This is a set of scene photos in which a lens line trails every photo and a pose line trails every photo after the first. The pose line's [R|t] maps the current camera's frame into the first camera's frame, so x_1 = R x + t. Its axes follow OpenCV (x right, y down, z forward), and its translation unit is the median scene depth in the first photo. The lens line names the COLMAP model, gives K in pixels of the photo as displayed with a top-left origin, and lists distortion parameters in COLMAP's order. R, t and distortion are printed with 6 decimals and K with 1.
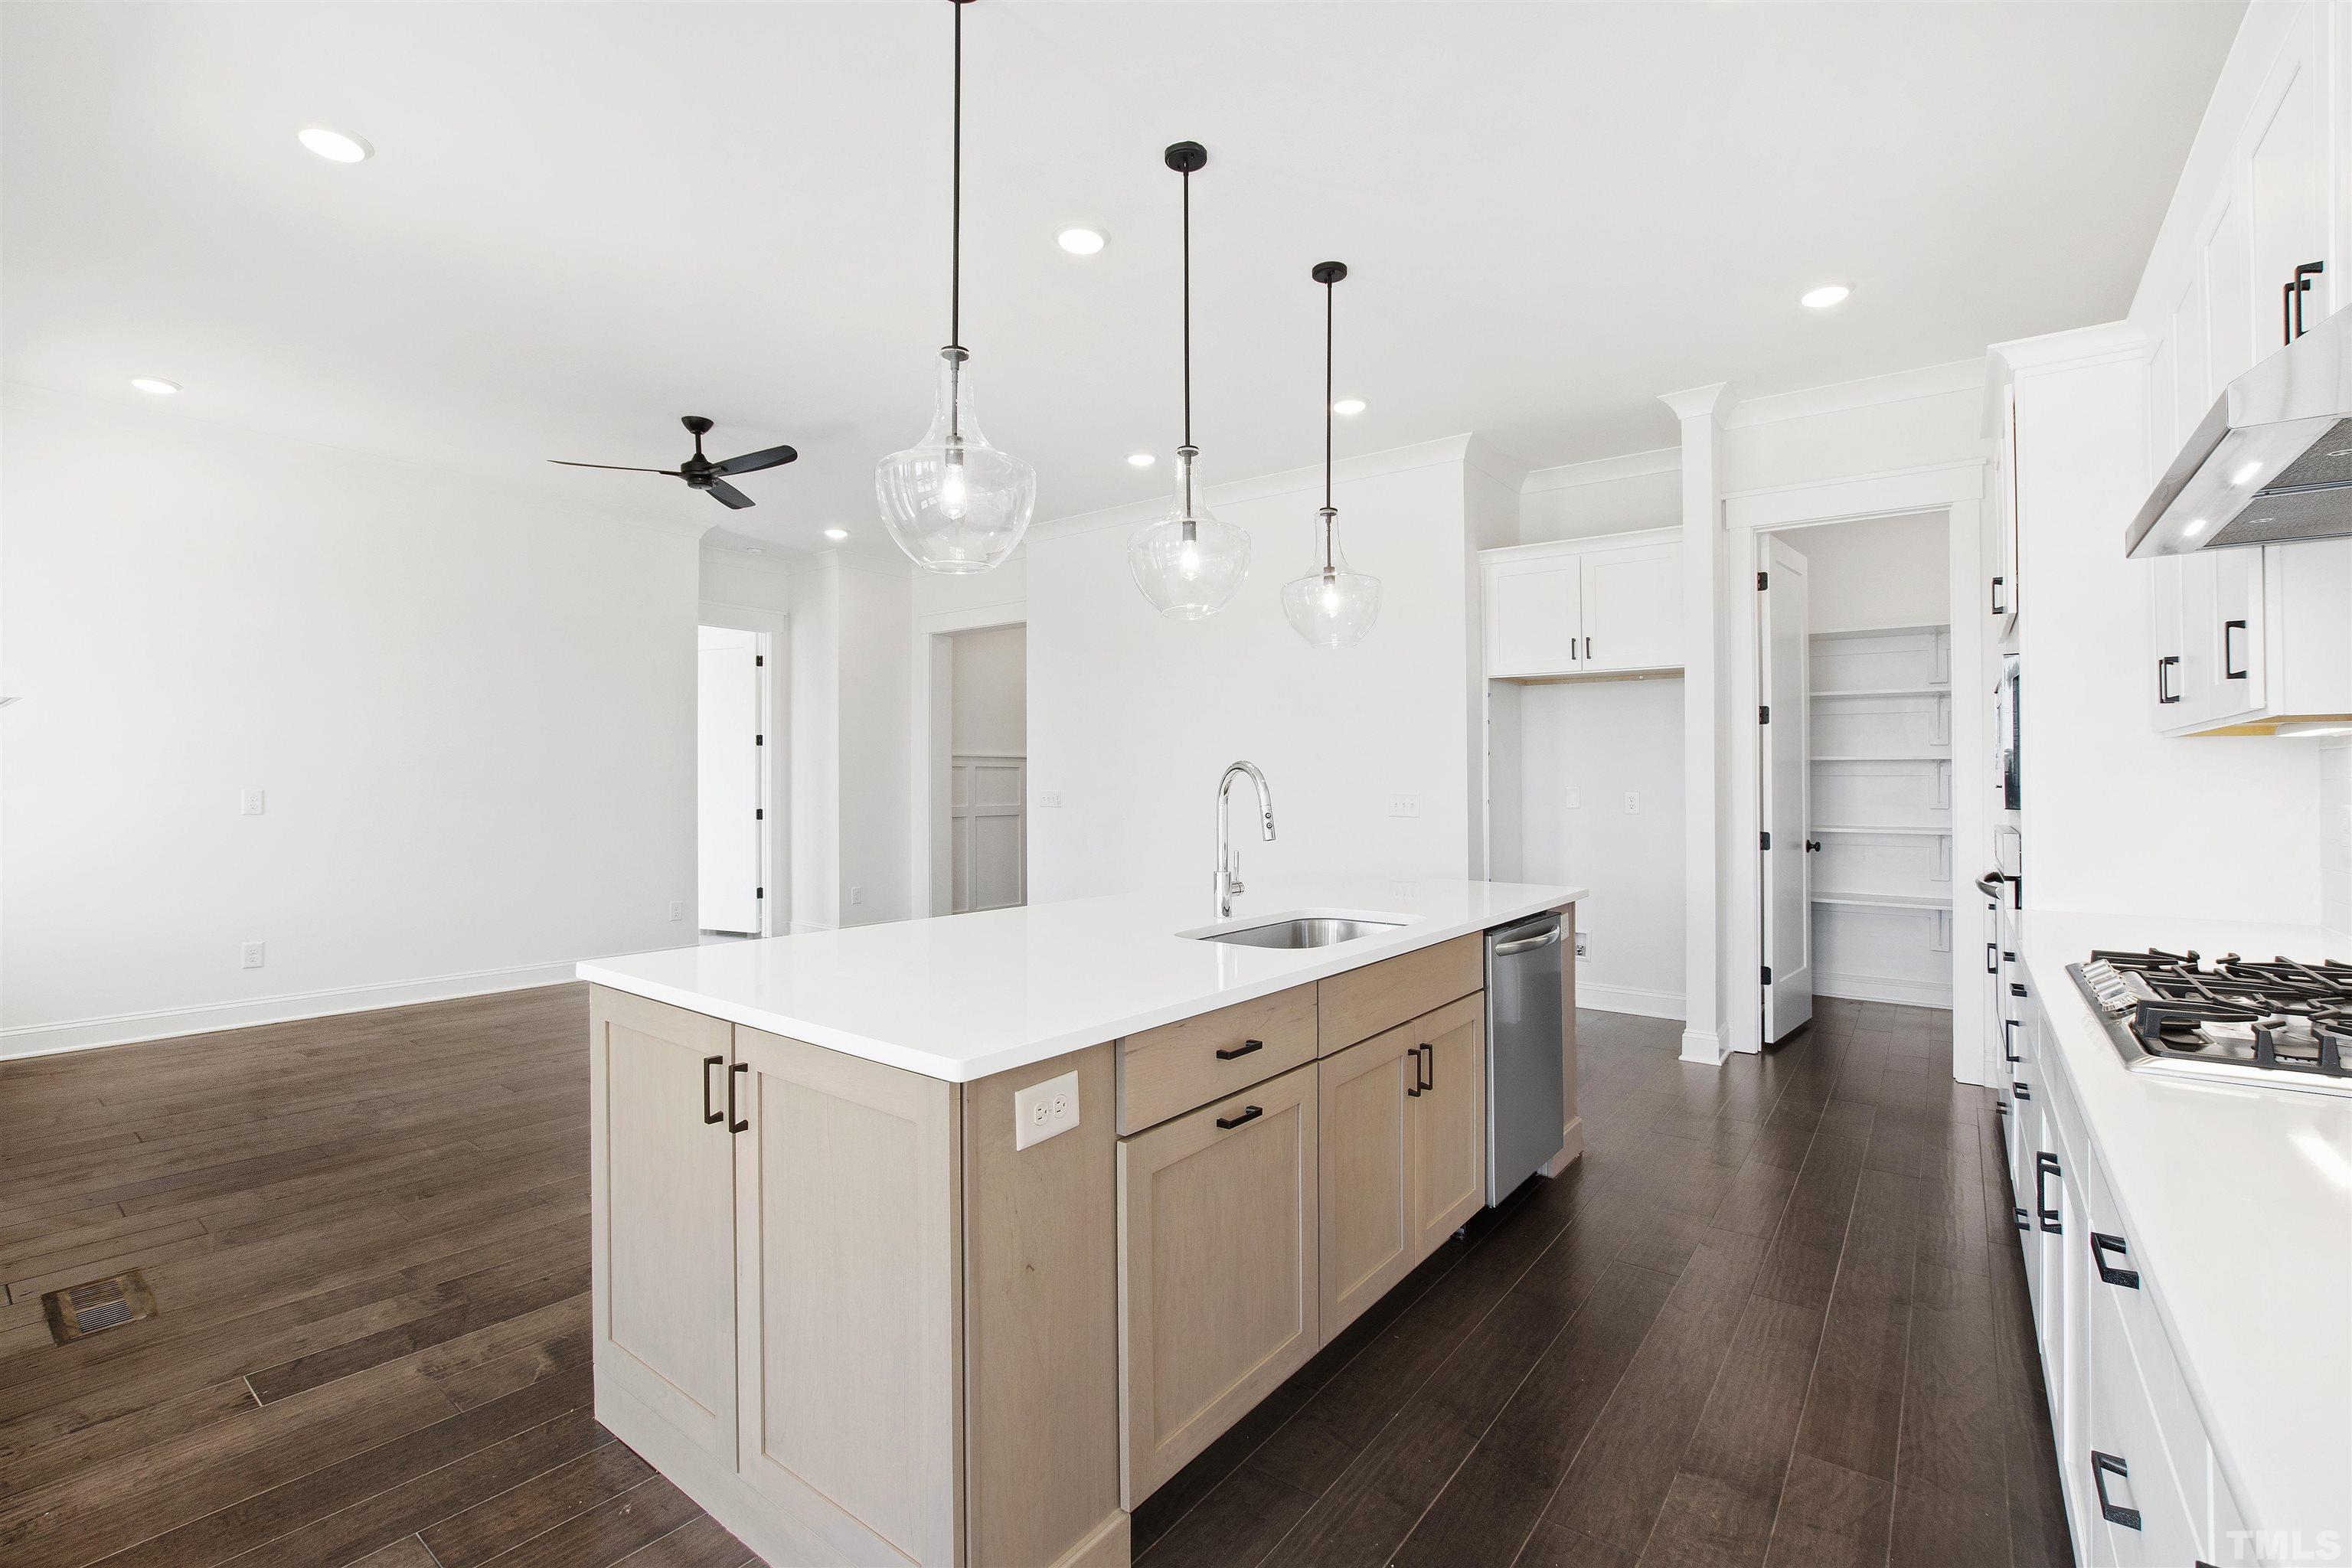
lens RADIAL K [[1048.3, 0, 1194.2], [0, 1048.3, 788.2], [0, 0, 1]] dist [0.000153, -0.001881]
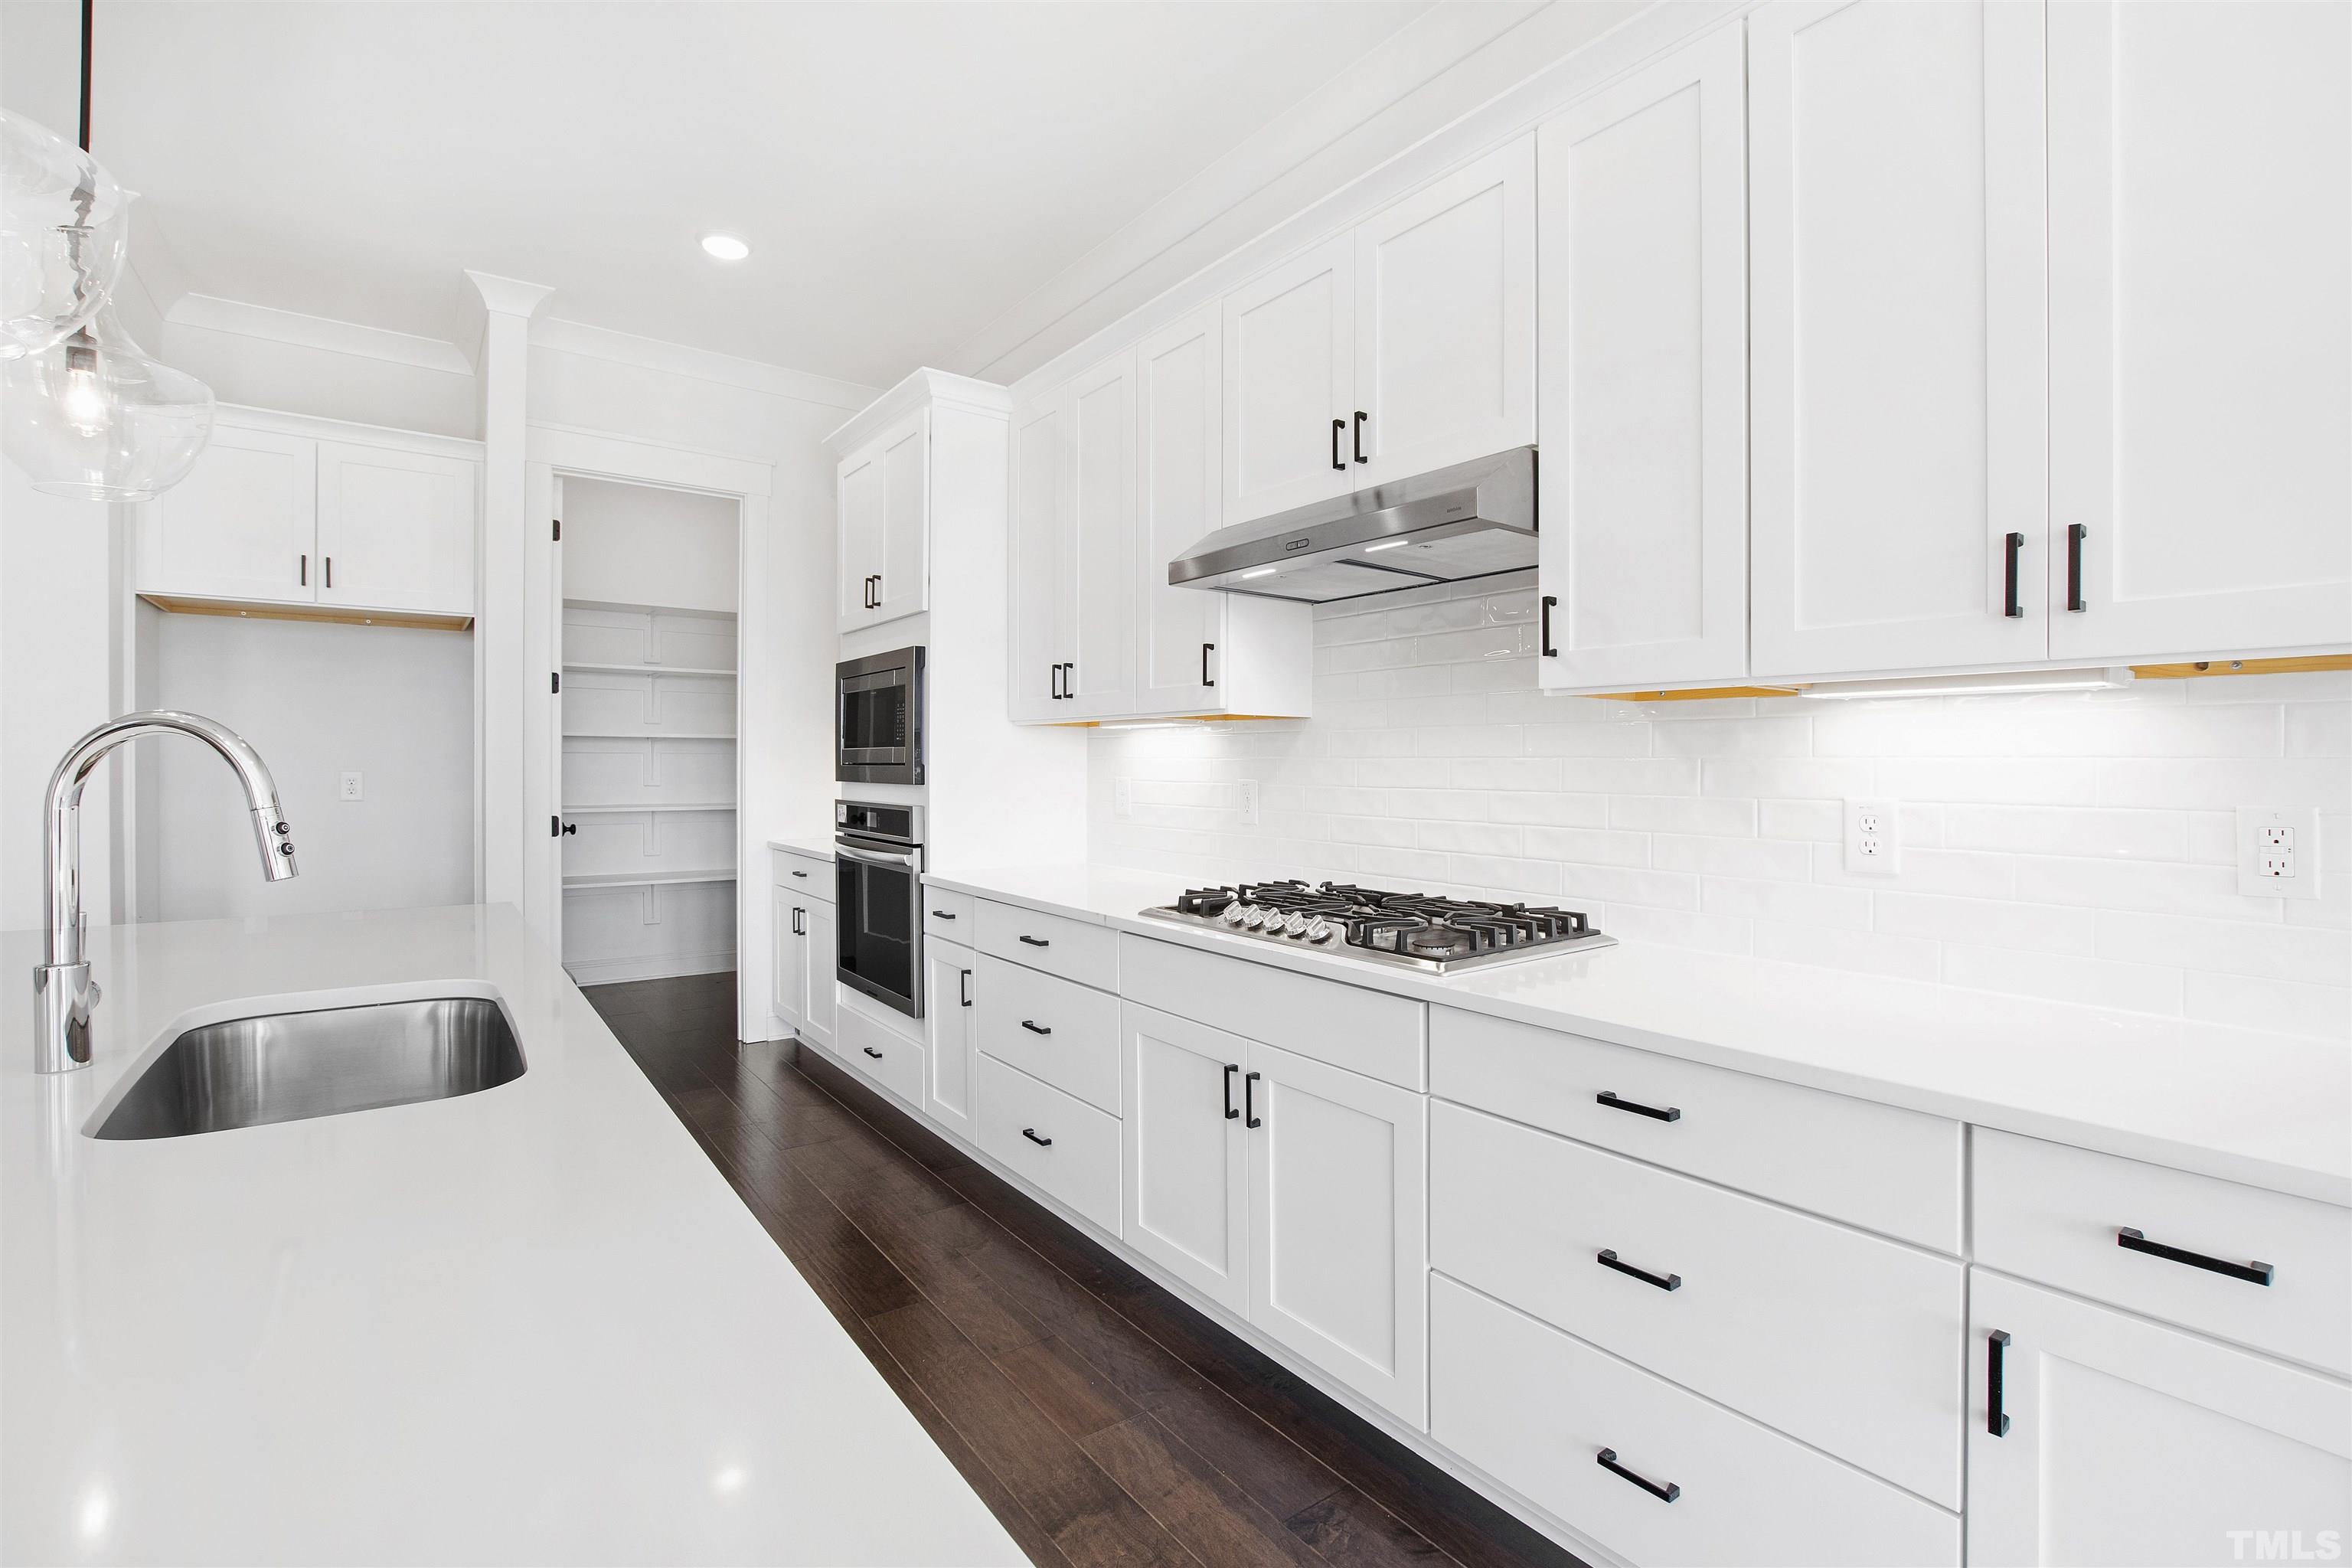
lens RADIAL K [[1048.3, 0, 1195.9], [0, 1048.3, 767.4], [0, 0, 1]] dist [0.000153, -0.001881]
pose [[0.322365, -0.005034, 0.946602, -0.171120], [0.002394, 0.999987, 0.004503, -0.001888], [-0.946612, 0.000814, 0.322373, 0.308241]]
